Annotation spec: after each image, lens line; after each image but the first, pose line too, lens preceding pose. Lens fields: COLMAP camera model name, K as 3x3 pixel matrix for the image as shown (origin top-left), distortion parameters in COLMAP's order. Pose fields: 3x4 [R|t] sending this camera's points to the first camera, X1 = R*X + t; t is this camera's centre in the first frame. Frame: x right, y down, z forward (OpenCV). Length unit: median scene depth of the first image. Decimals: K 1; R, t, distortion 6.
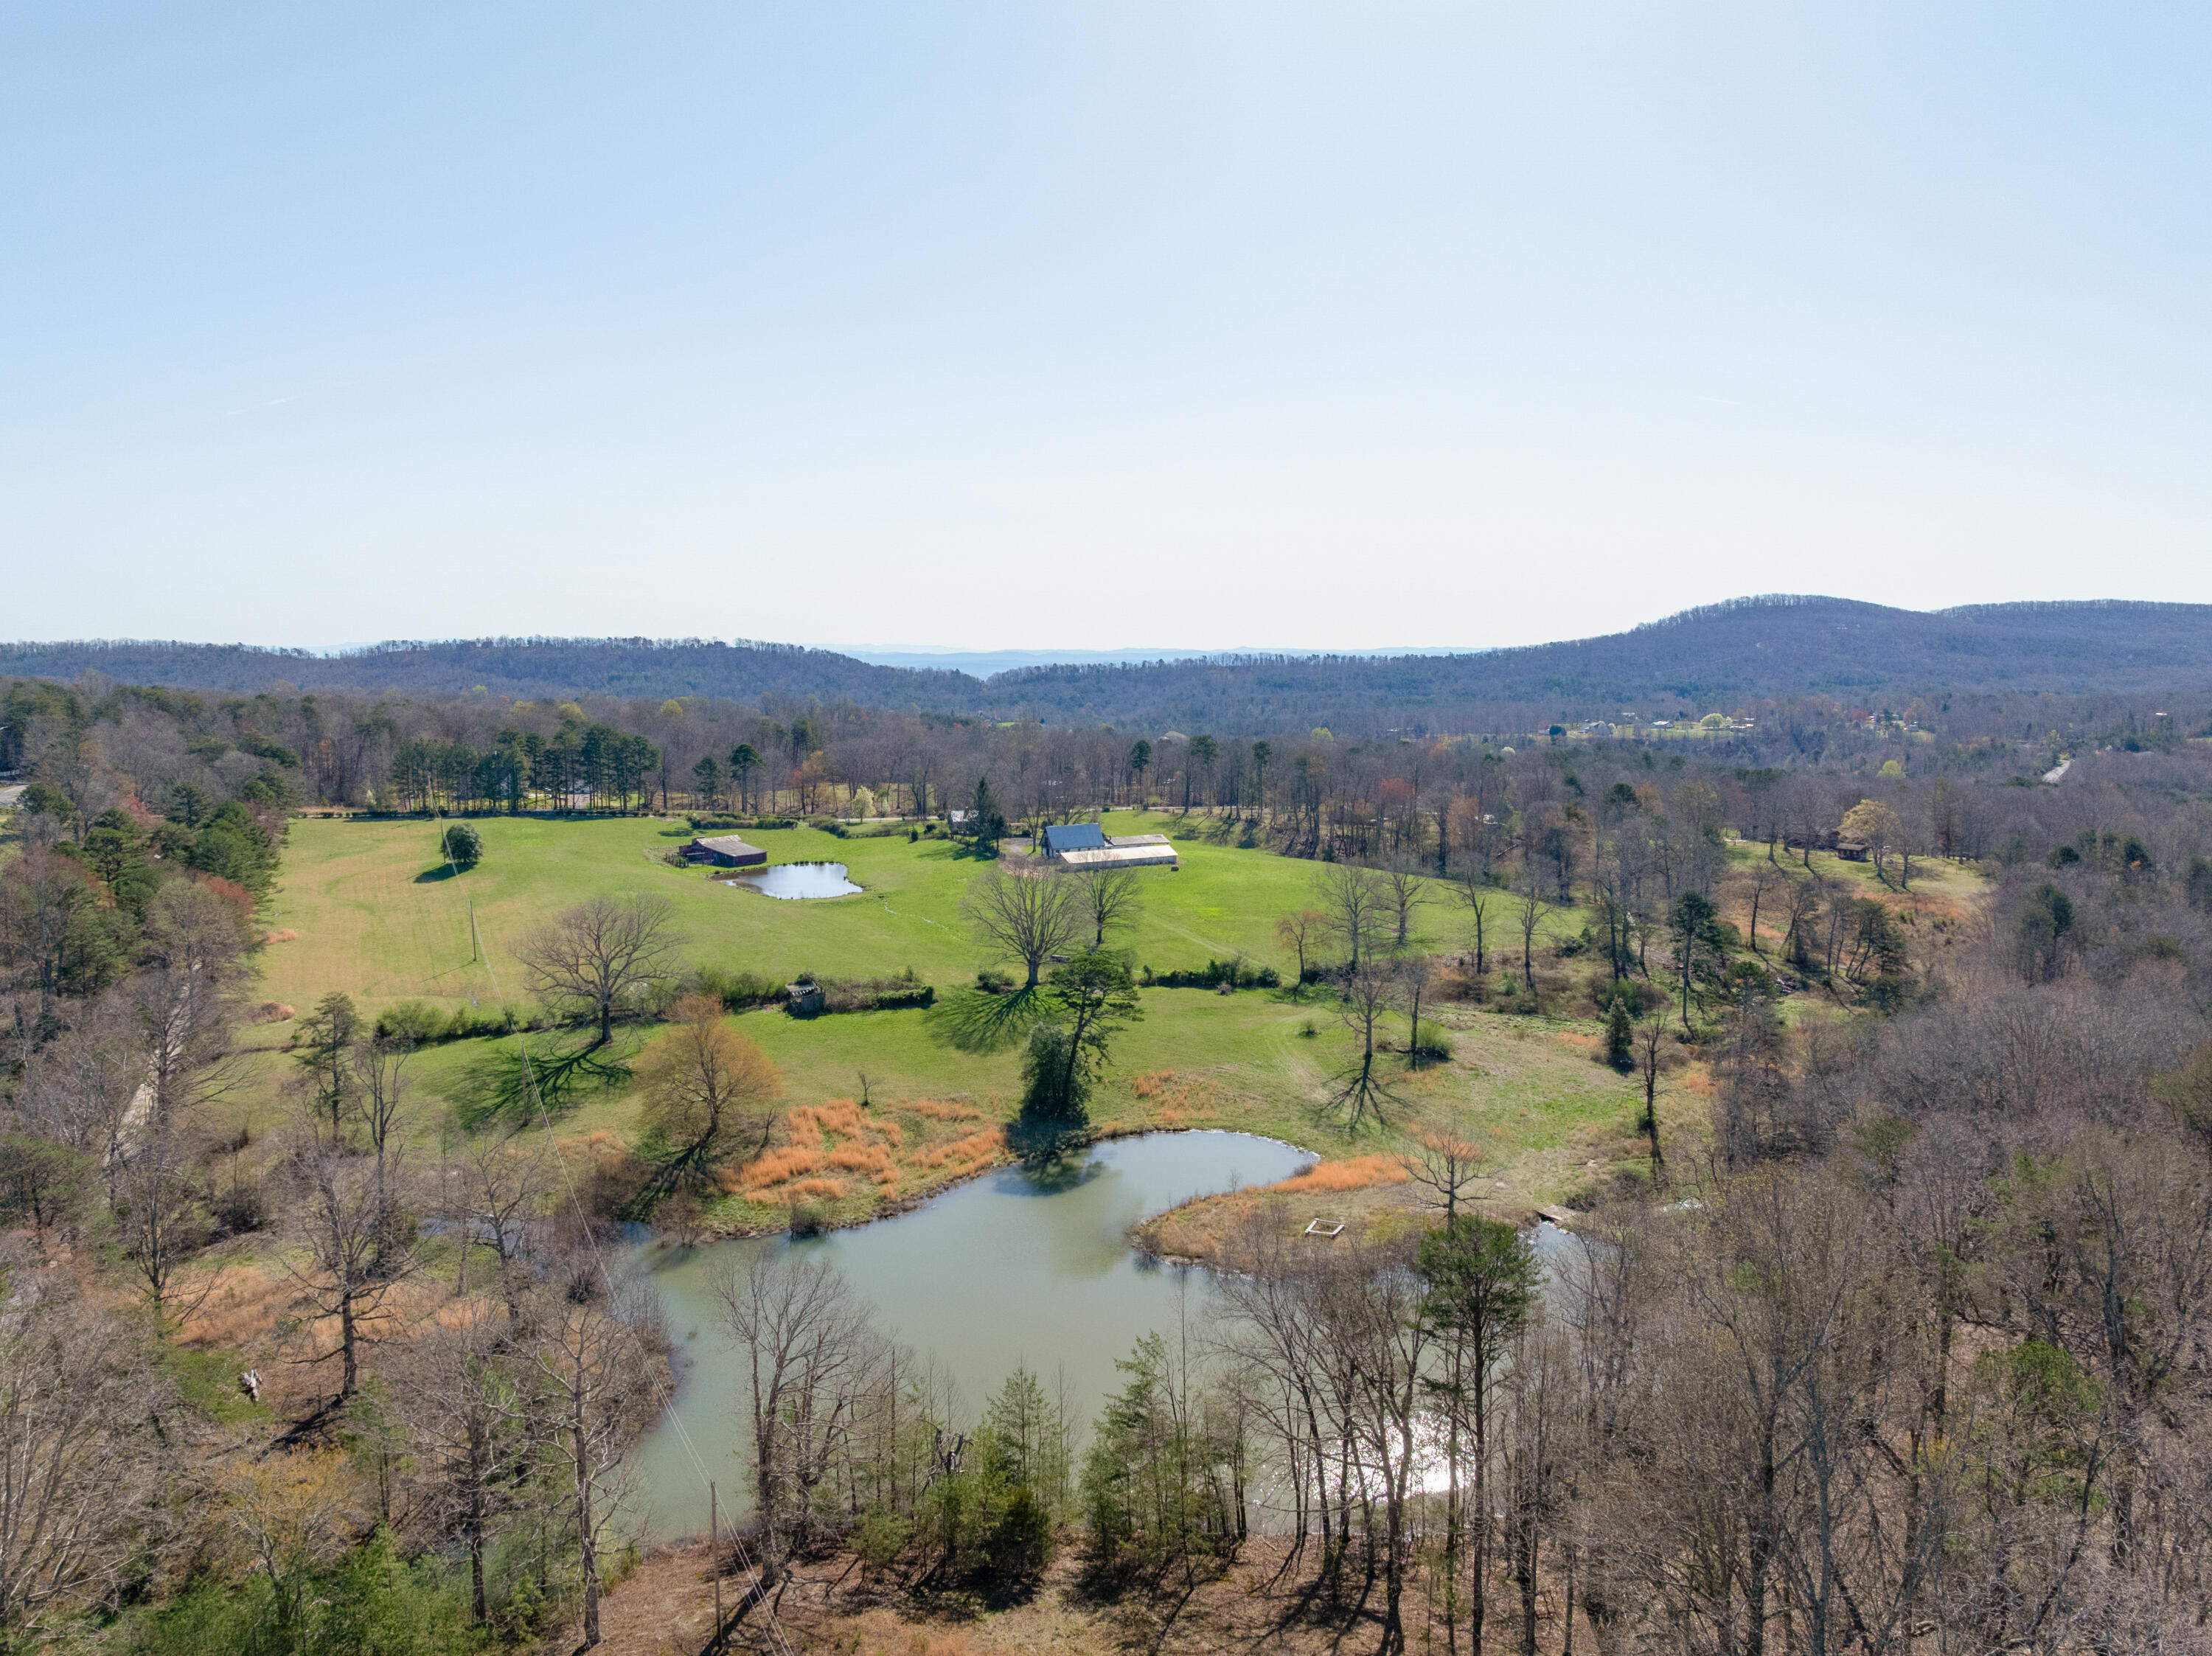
lens RADIAL K [[1587.4, 0, 1106.9], [0, 1587.4, 836.2], [0, 0, 1]] dist [-0.035522, 0.001128]
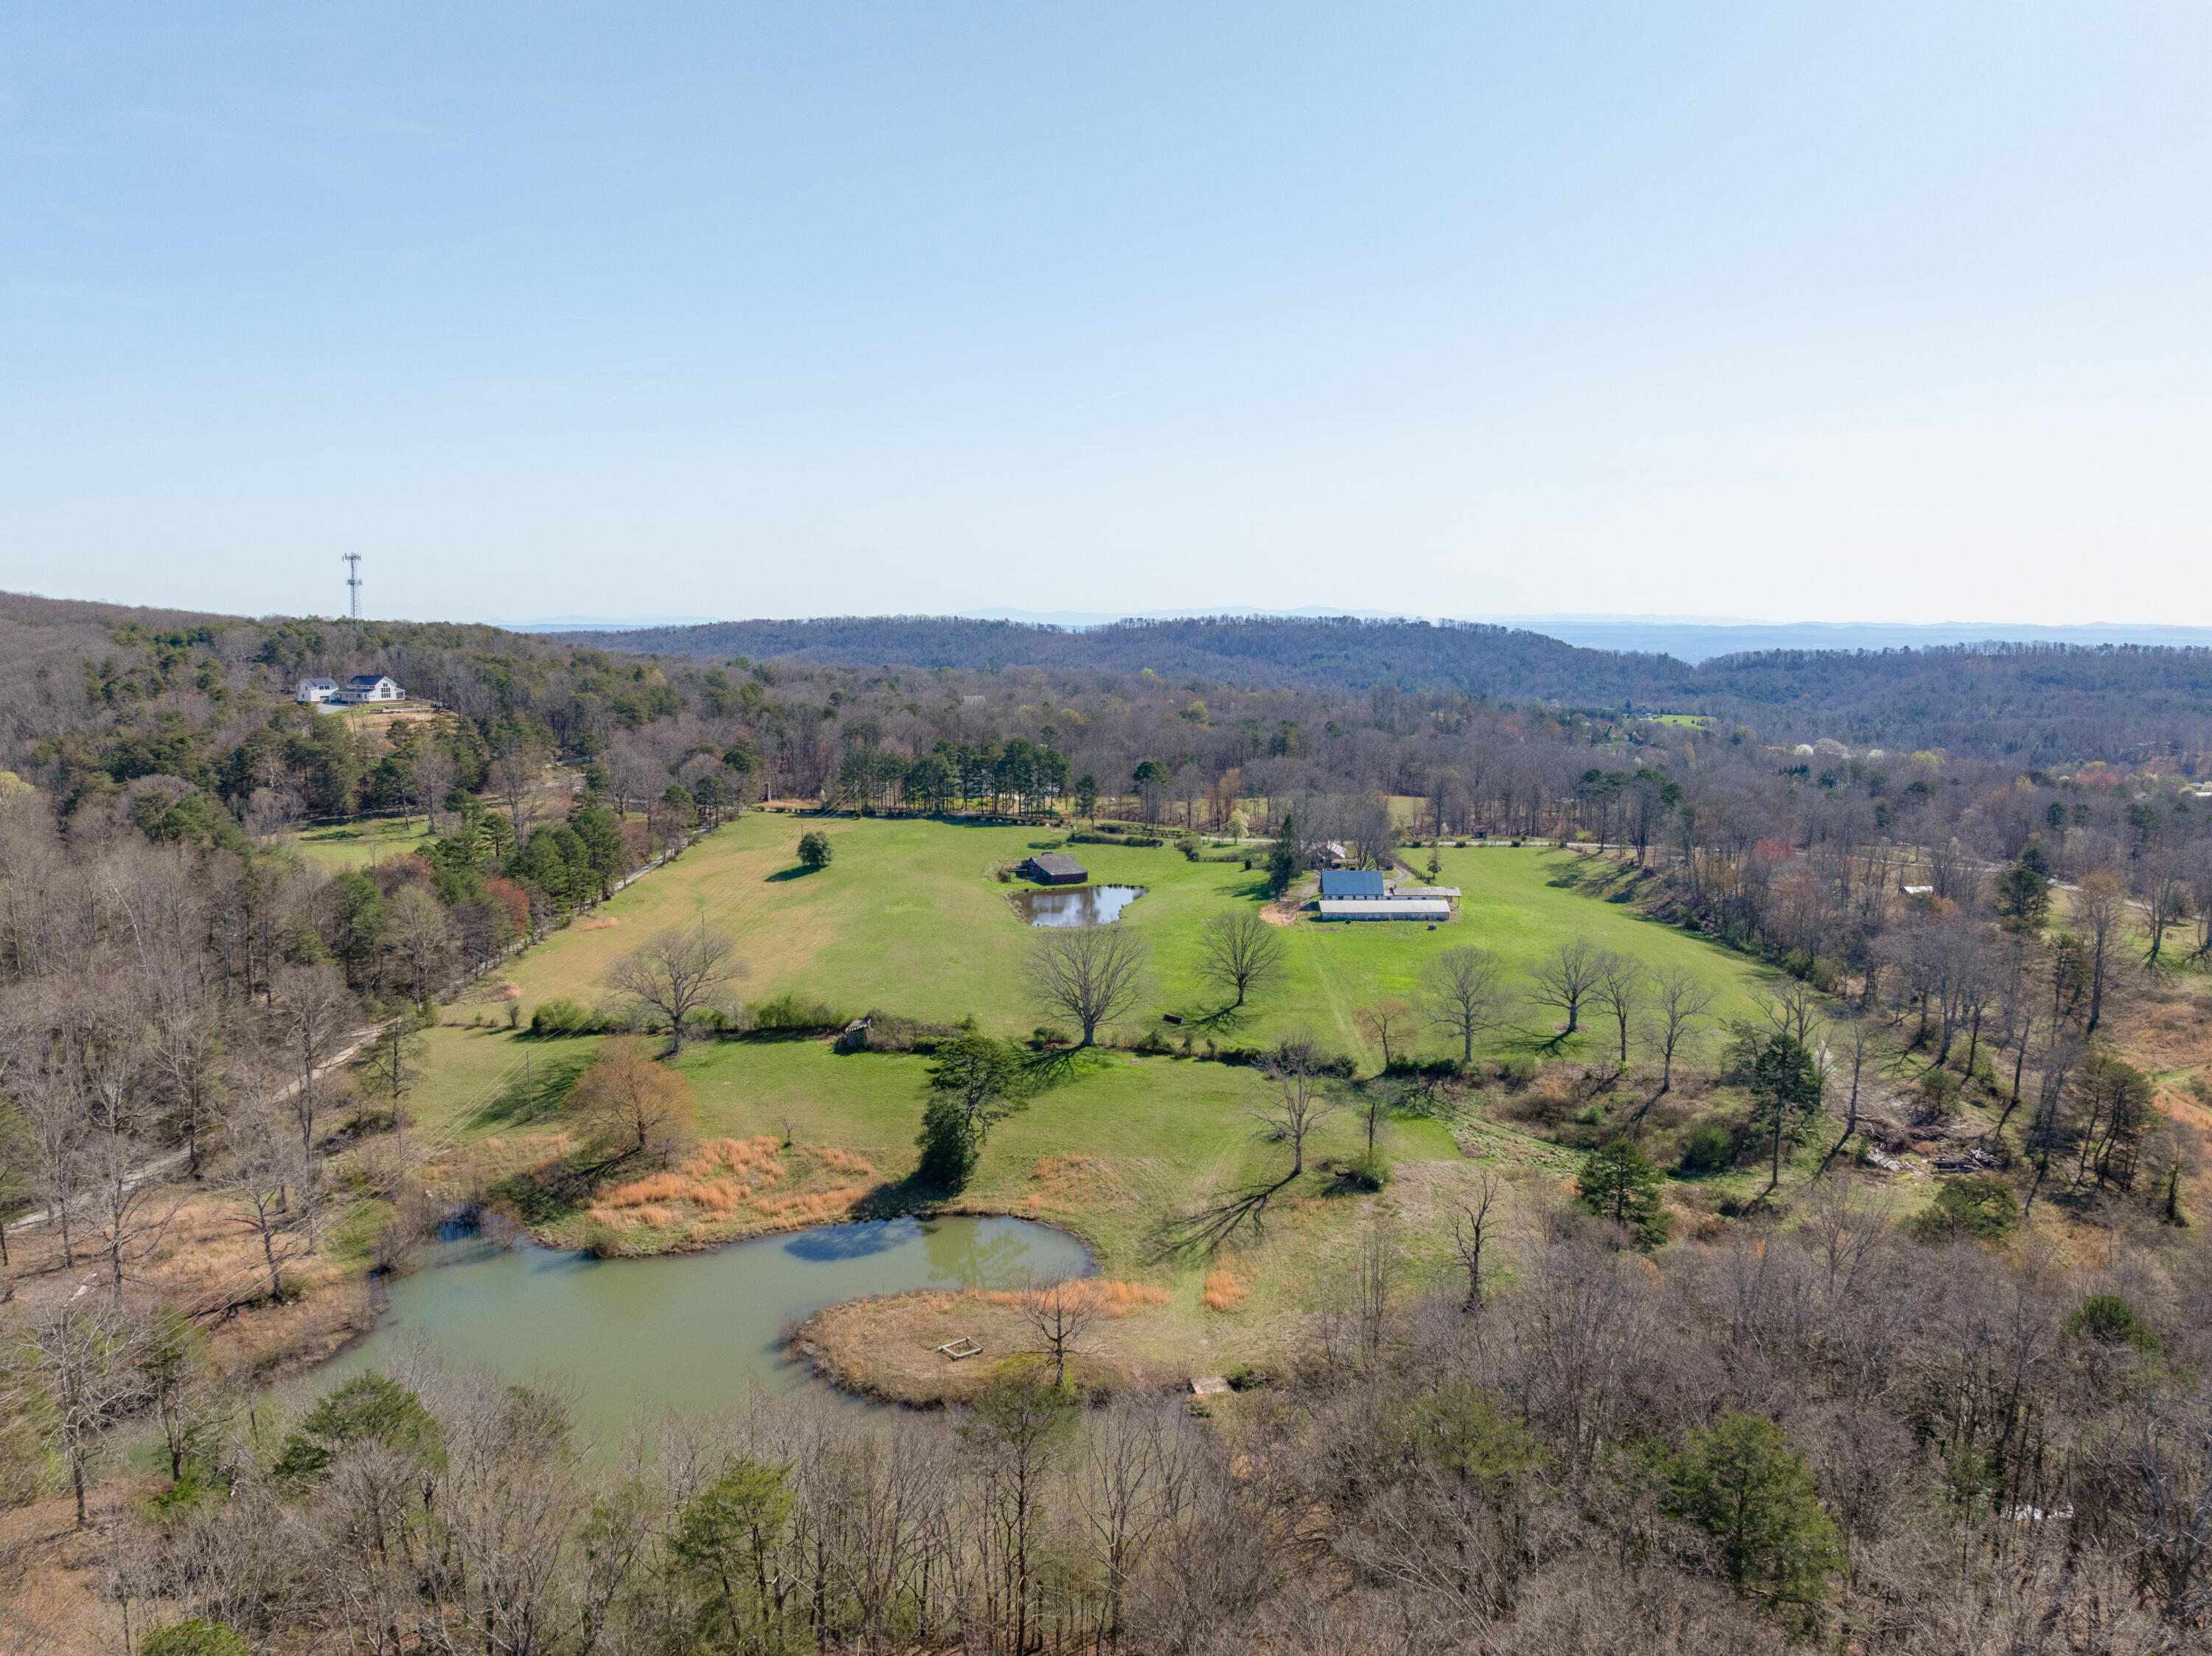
lens RADIAL K [[1587.4, 0, 1106.9], [0, 1587.4, 836.2], [0, 0, 1]] dist [-0.035522, 0.001128]
pose [[0.885858, 0.067837, -0.458971, 0.107629], [-0.058702, 0.997691, 0.034160, -0.019560], [0.460228, -0.003319, 0.887794, 0.022925]]
